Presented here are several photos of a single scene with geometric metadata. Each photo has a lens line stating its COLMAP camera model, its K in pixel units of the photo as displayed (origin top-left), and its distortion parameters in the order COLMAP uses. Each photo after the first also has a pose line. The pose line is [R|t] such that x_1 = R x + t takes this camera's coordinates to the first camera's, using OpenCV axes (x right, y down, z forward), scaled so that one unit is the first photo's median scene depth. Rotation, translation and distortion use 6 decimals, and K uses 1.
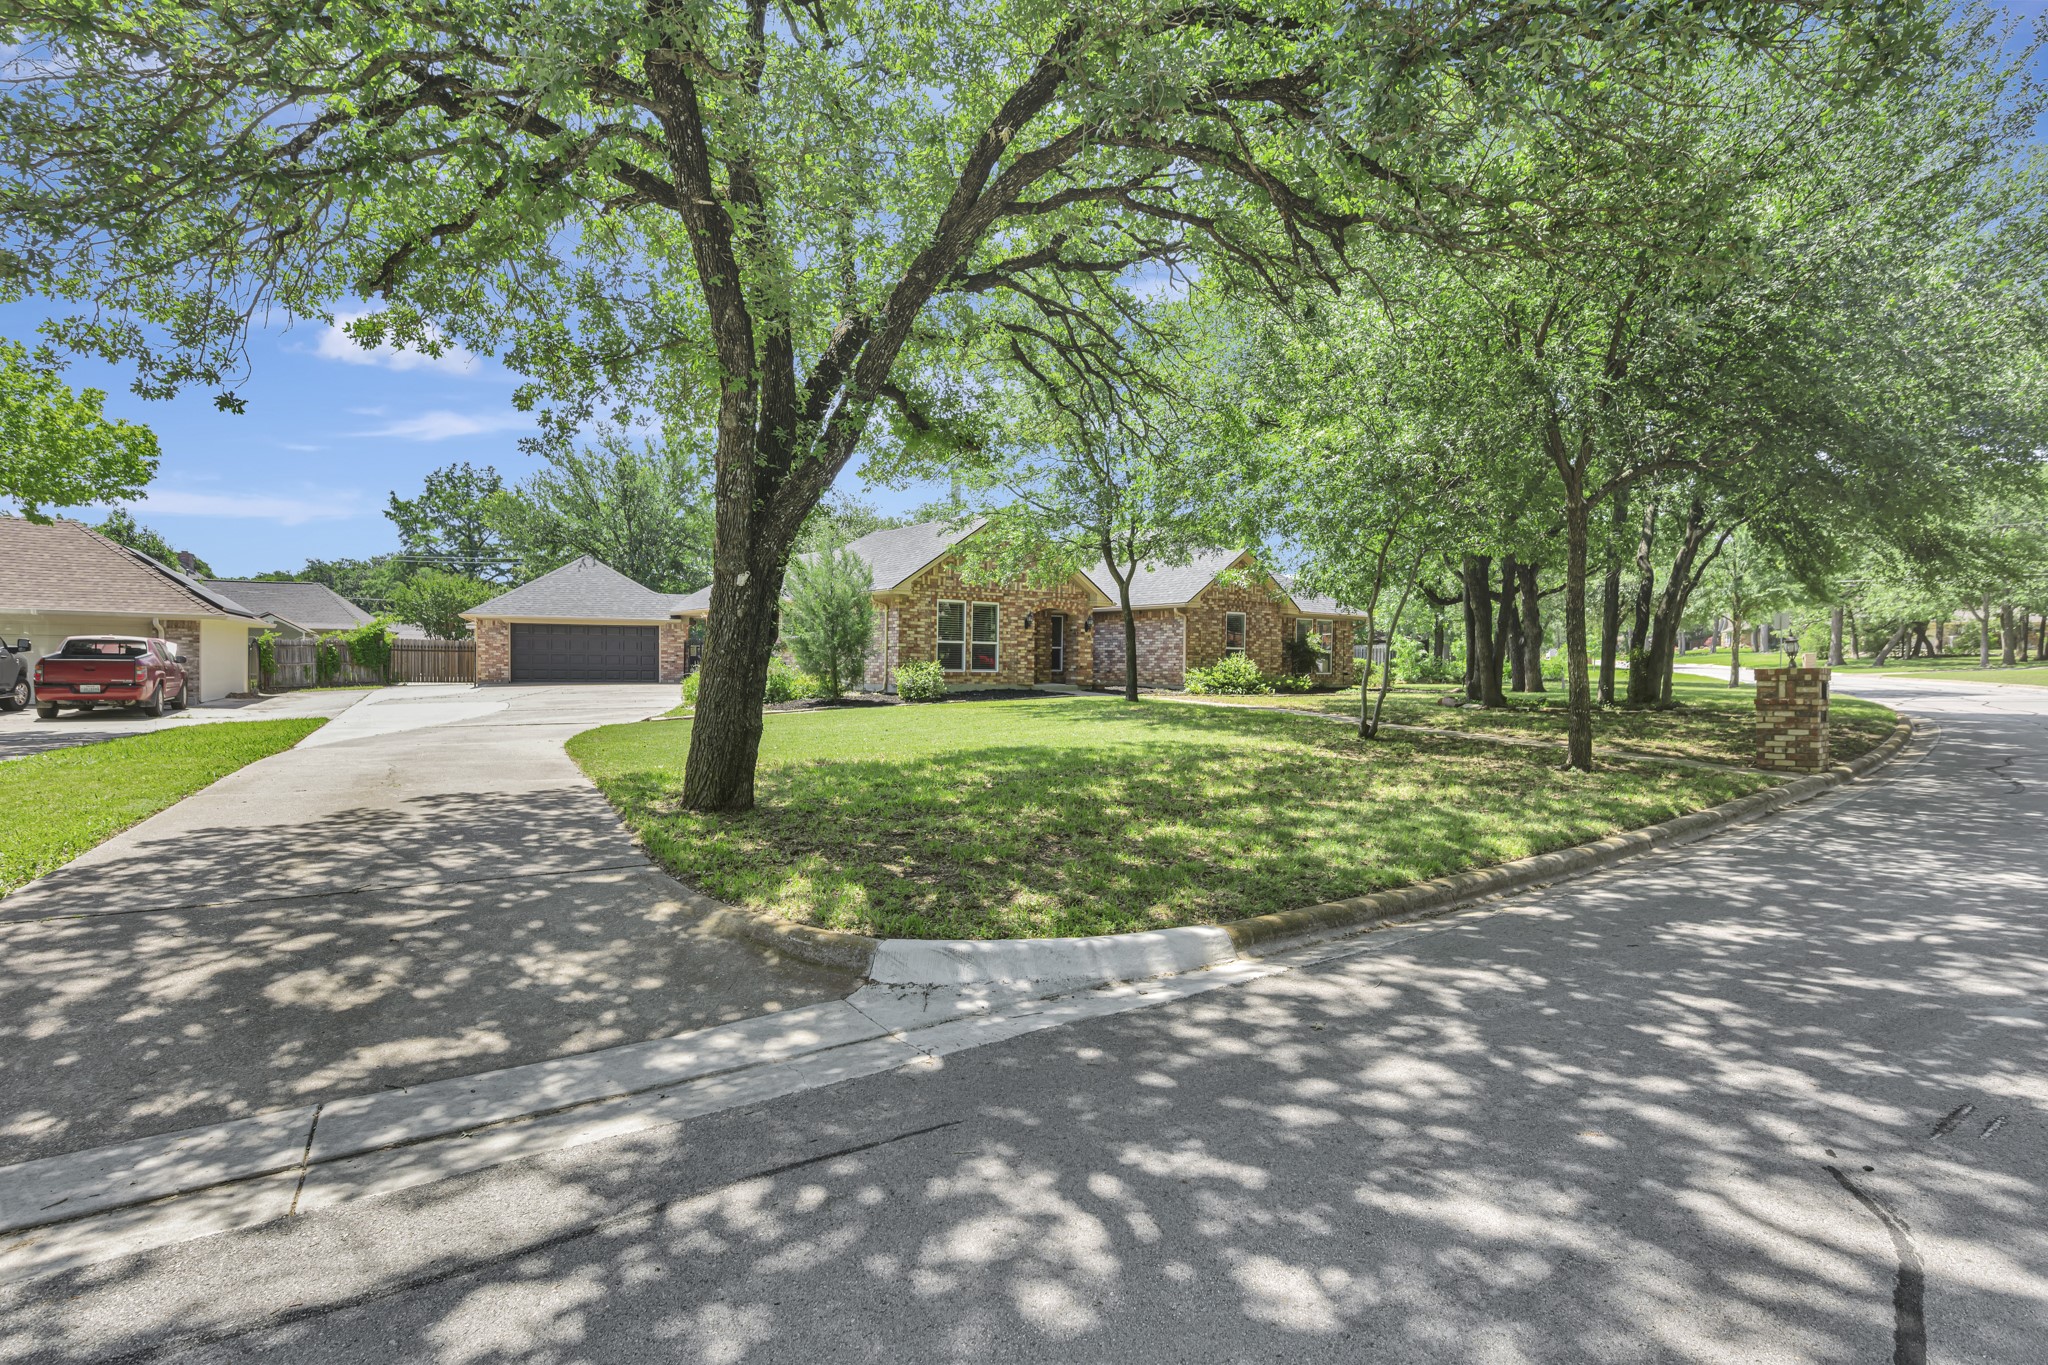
lens RADIAL K [[1067.4, 0, 1027.0], [0, 1067.4, 681.7], [0, 0, 1]] dist [0.001089, 0.000075]
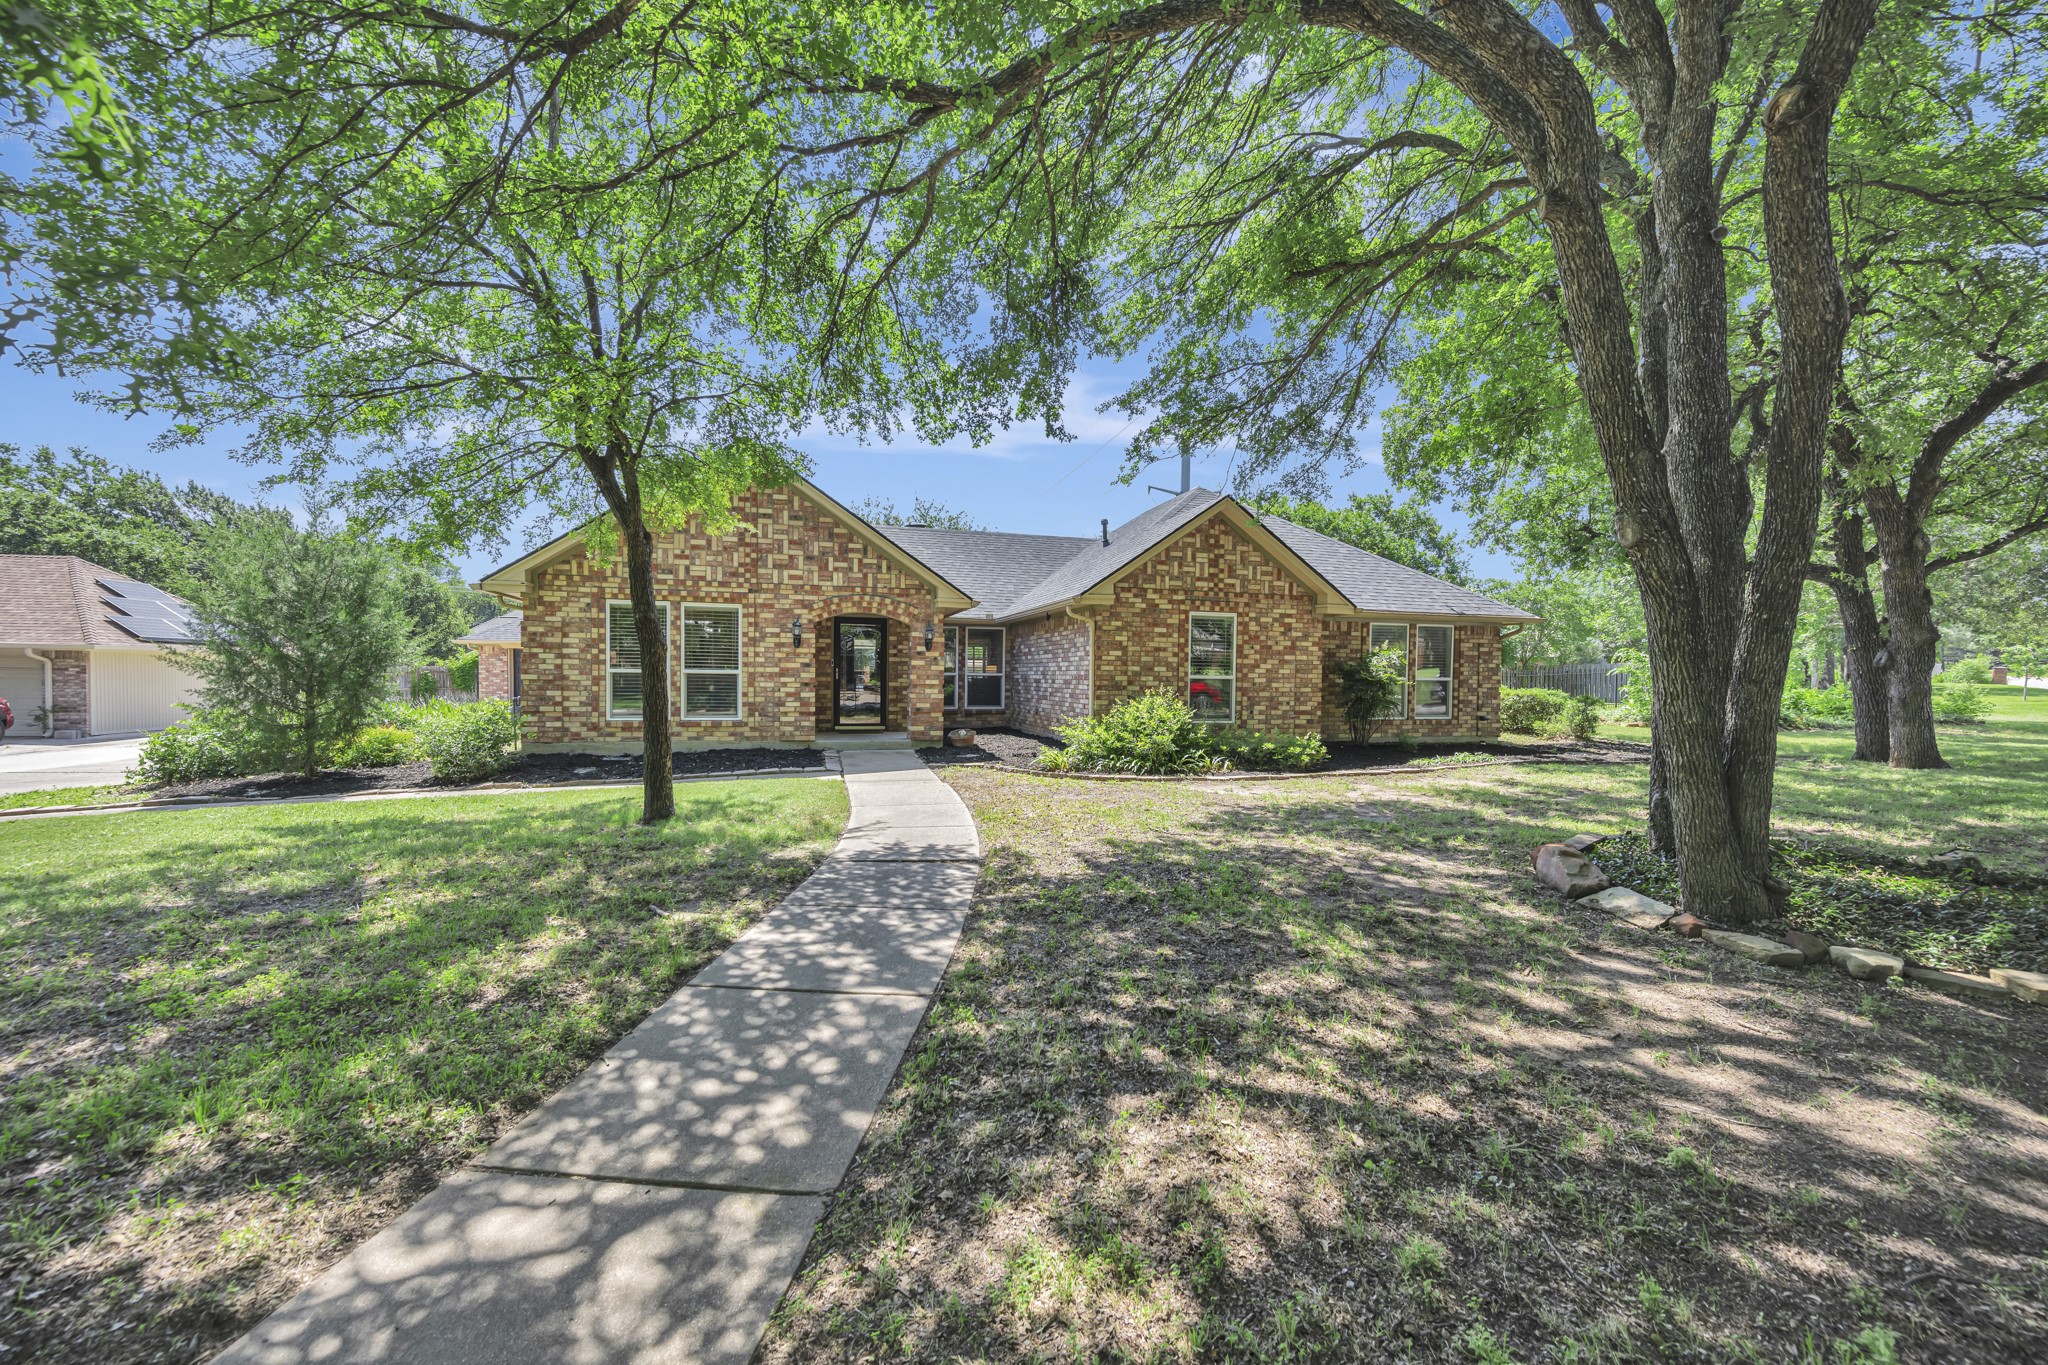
lens RADIAL K [[828.9, 0, 1027.6], [0, 828.9, 696.5], [0, 0, 1]] dist [0.001187, 0.000045]
pose [[0.932885, 0.007384, -0.360099, 0.285982], [-0.004884, 0.999957, 0.007853, -0.026227], [0.360142, -0.005567, 0.932881, 0.612630]]
